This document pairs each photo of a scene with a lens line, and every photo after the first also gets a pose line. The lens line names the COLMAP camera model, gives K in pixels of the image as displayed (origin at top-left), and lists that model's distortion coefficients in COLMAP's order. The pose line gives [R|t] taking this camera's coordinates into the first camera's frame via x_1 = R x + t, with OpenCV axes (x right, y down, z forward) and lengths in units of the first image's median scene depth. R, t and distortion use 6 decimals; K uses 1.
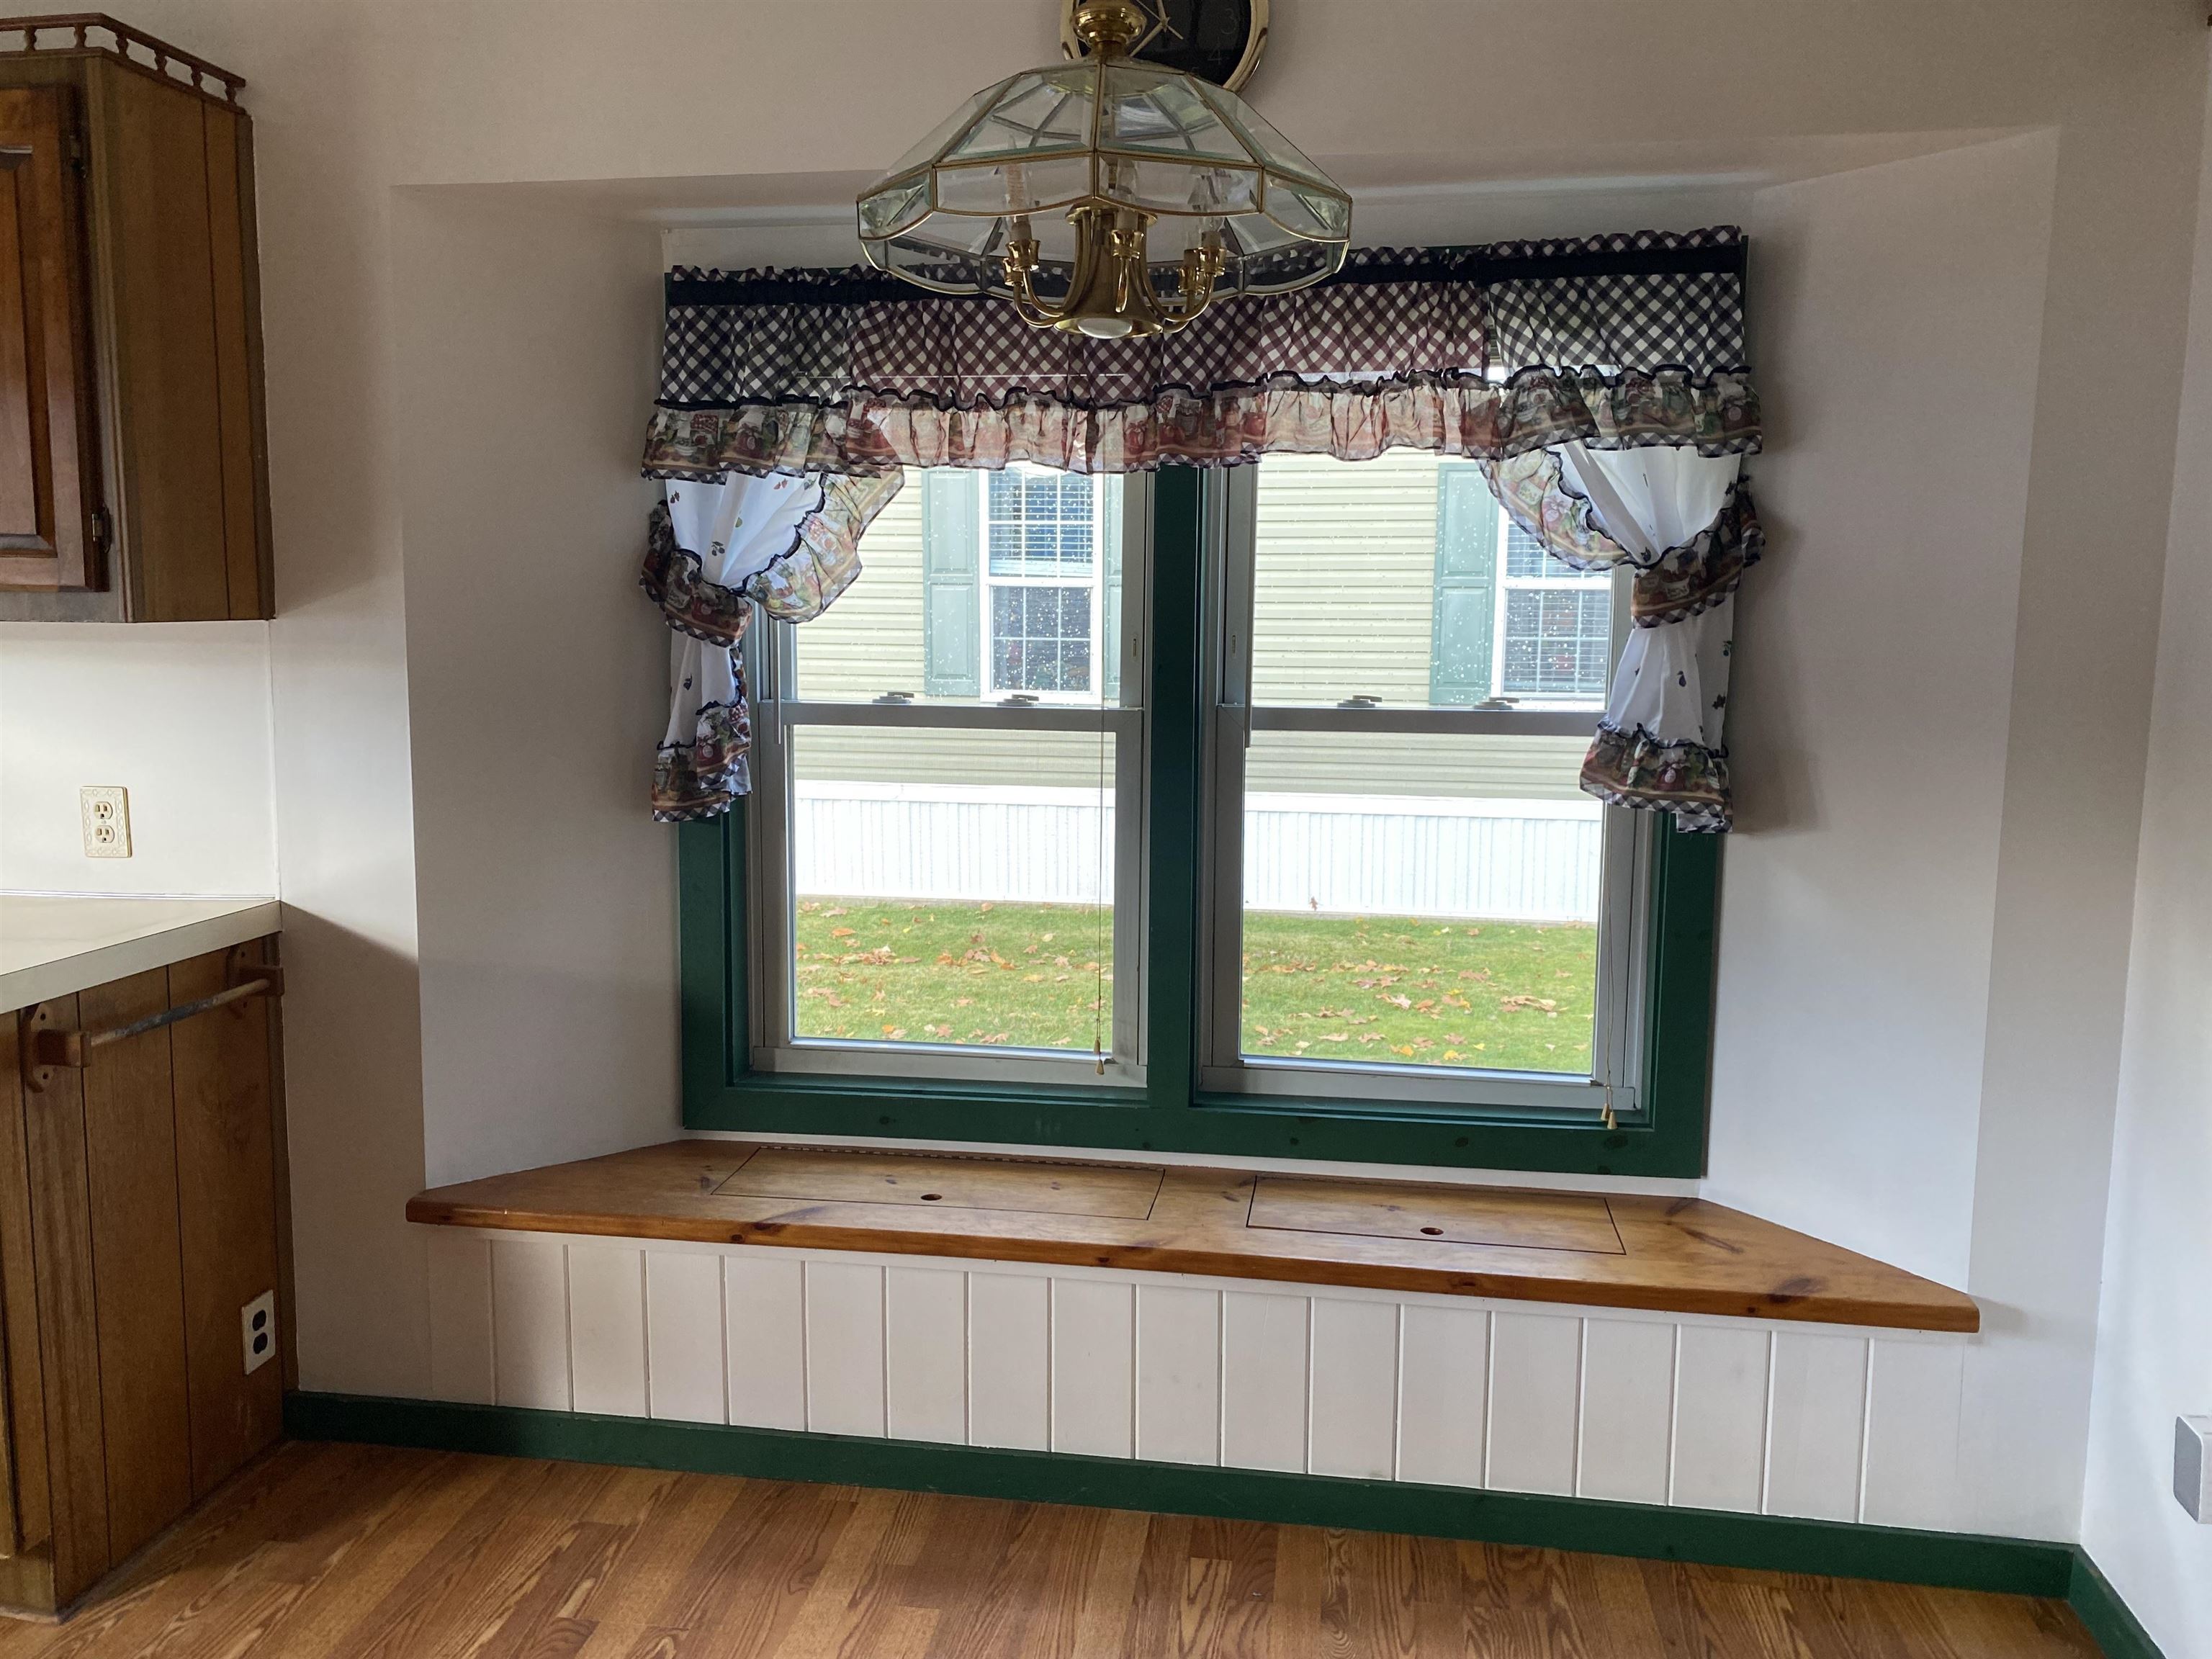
lens RADIAL K [[1664.7, 0, 1102.4], [0, 1664.7, 805.5], [0, 0, 1]] dist [0.035920, -0.046544]
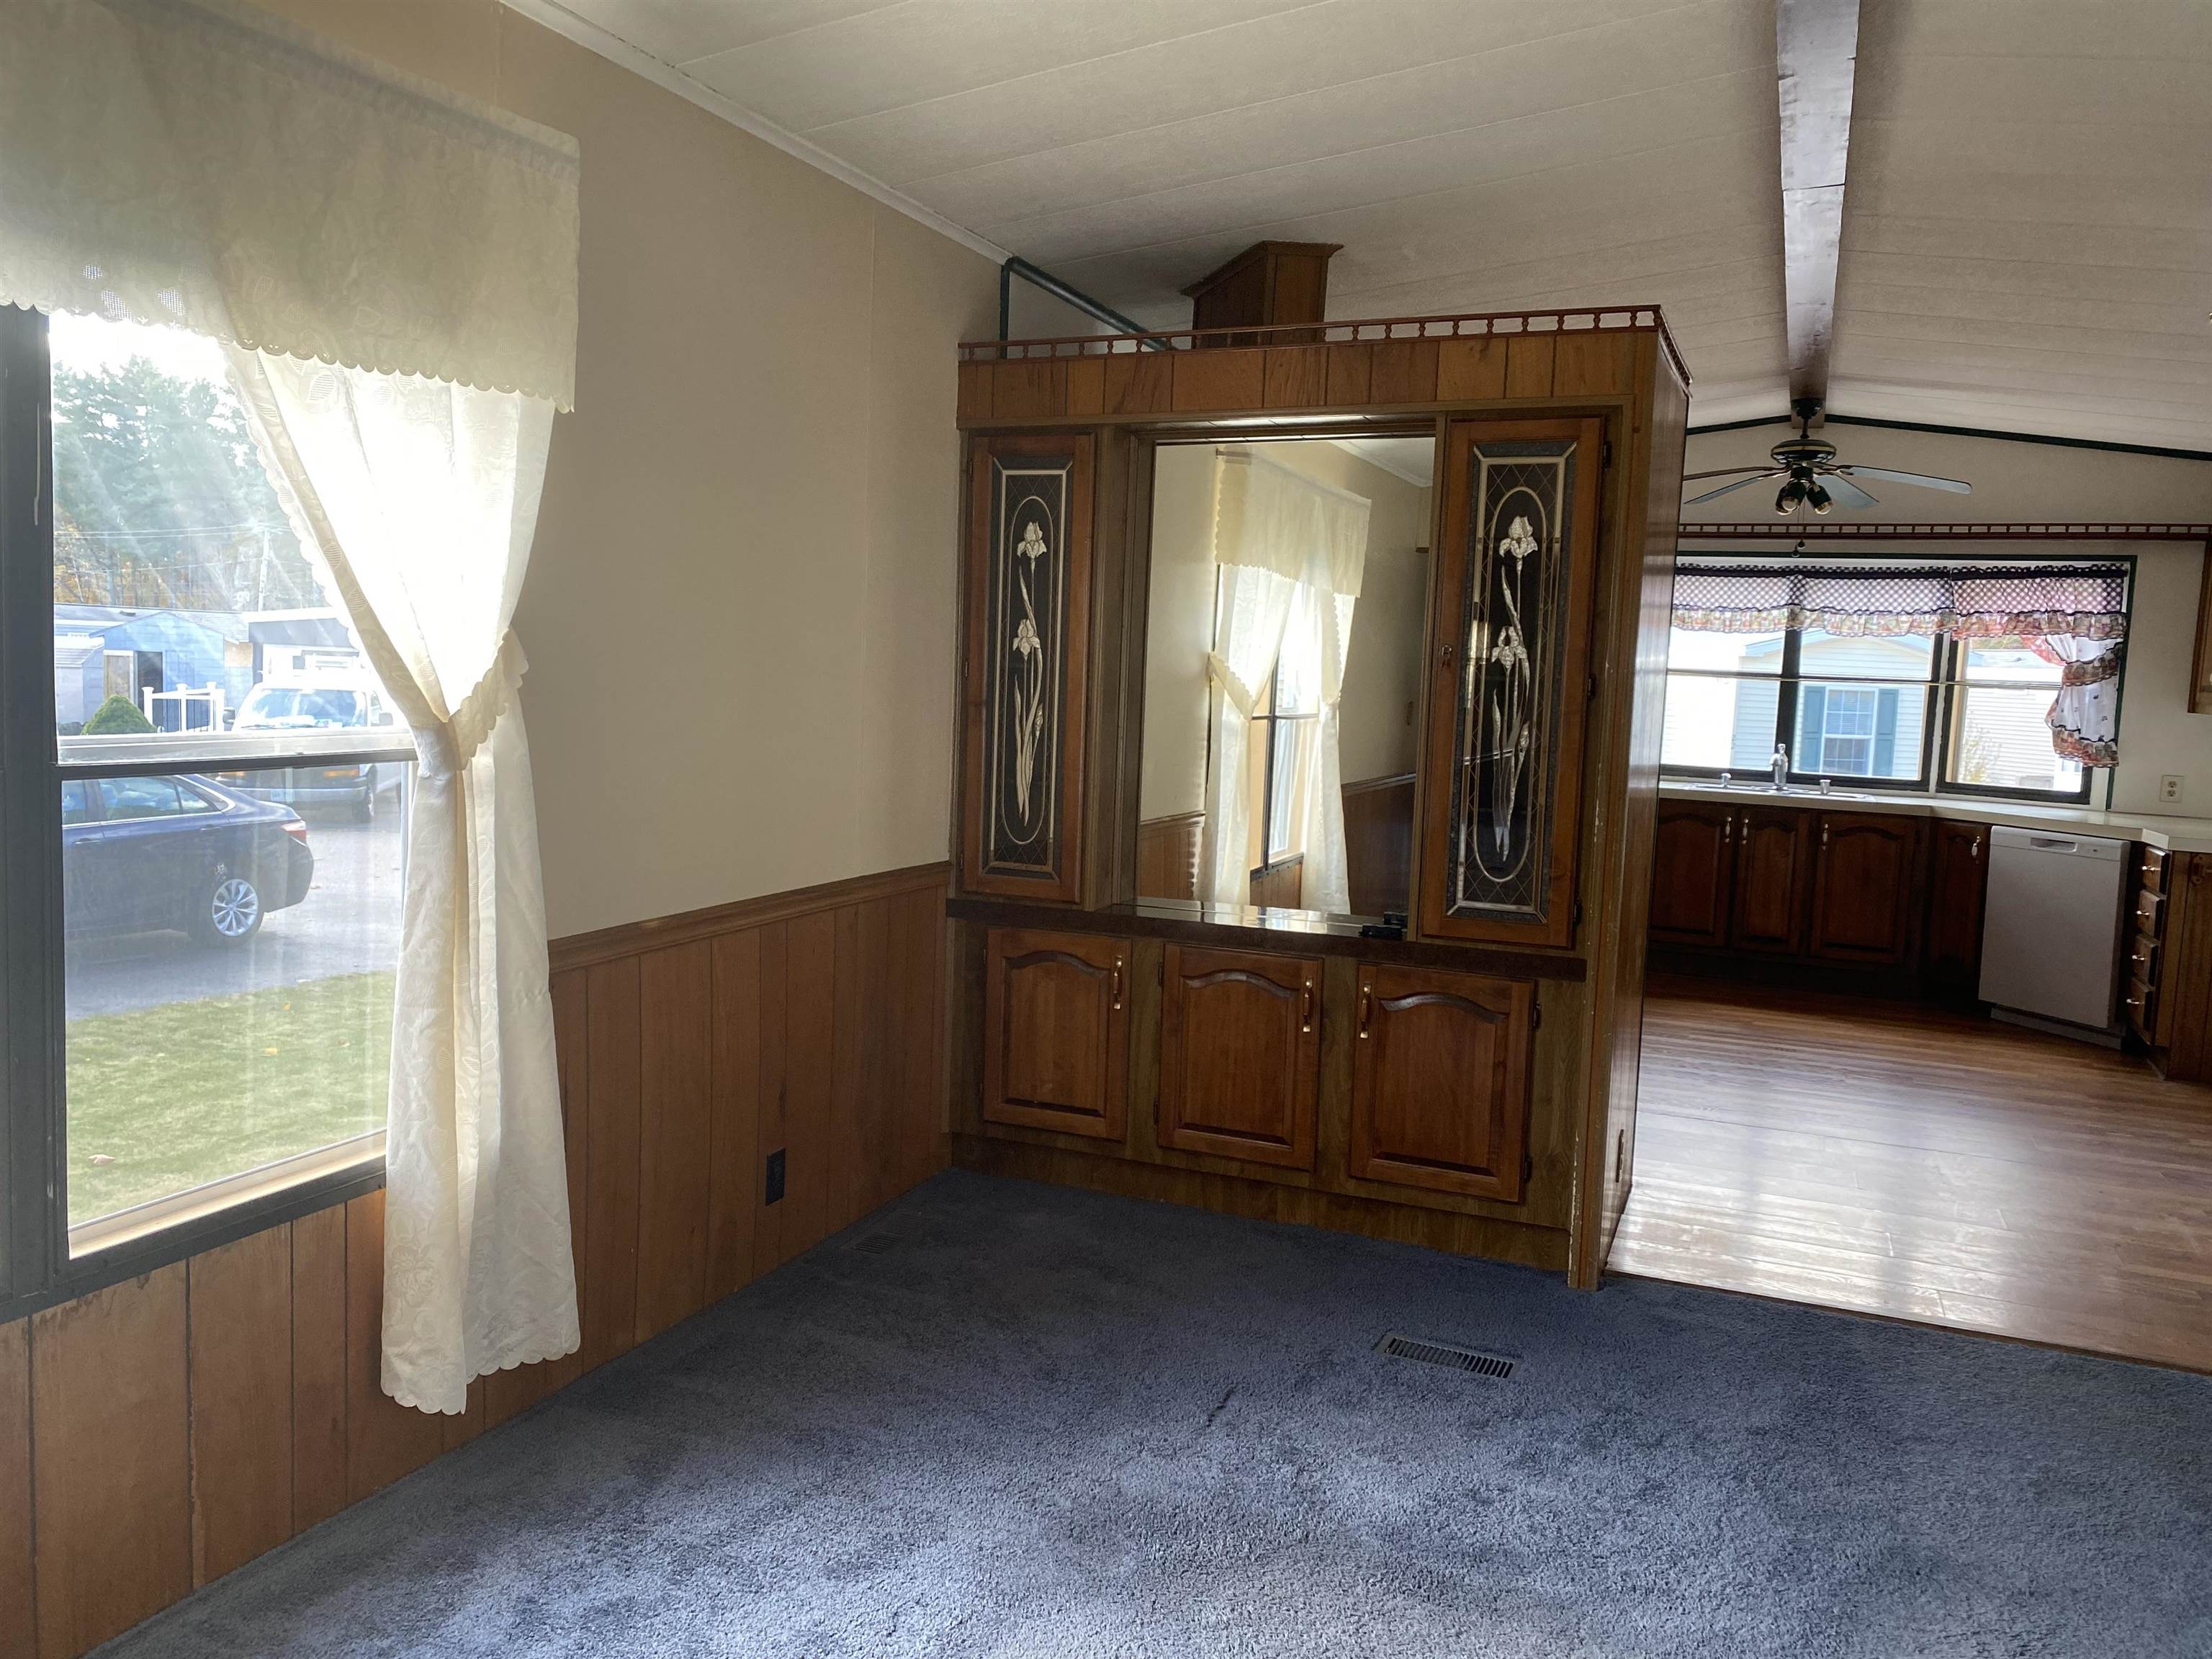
lens RADIAL K [[1673.6, 0, 1107.0], [0, 1673.6, 805.2], [0, 0, 1]] dist [0.010216, 0.006555]
pose [[-0.229056, 0.067543, -0.971067, 2.081142], [-0.167696, 0.979936, 0.107716, 0.036297], [0.958860, 0.187517, -0.213133, -0.130032]]
